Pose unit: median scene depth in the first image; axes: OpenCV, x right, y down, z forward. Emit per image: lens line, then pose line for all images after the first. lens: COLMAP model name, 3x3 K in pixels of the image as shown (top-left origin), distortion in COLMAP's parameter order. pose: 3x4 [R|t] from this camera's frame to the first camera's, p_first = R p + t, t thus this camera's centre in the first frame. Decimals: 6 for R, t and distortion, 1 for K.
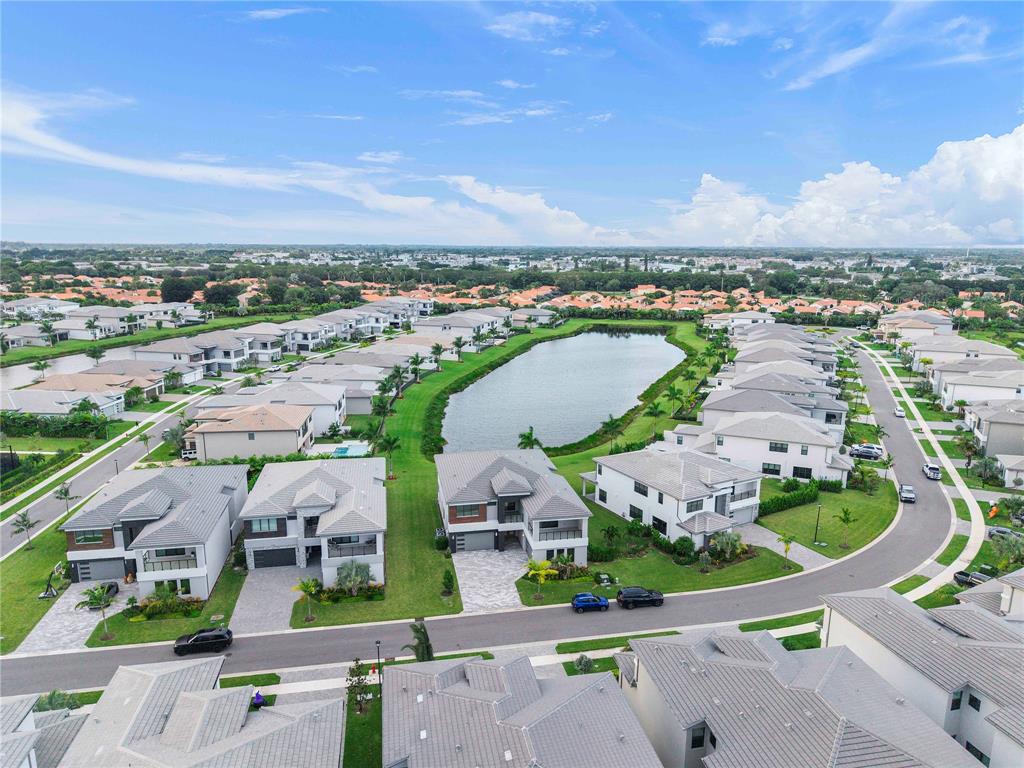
lens RADIAL K [[692.2, 0, 512.0], [0, 692.2, 384.0], [0, 0, 1]] dist [0.038404, -0.034757]
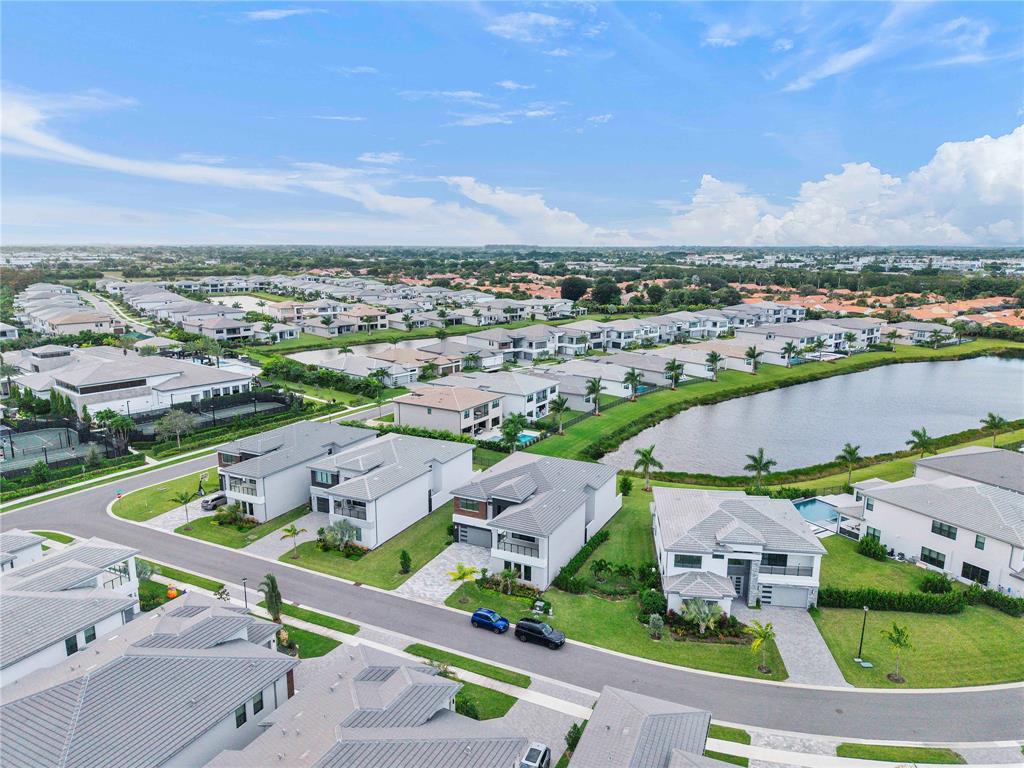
lens RADIAL K [[692.2, 0, 512.0], [0, 692.2, 384.0], [0, 0, 1]] dist [0.038404, -0.034757]
pose [[0.792334, 0.115872, -0.598982, 0.447196], [-0.117196, 0.992421, 0.036954, -0.031954], [0.598725, 0.040918, 0.799909, 0.157997]]
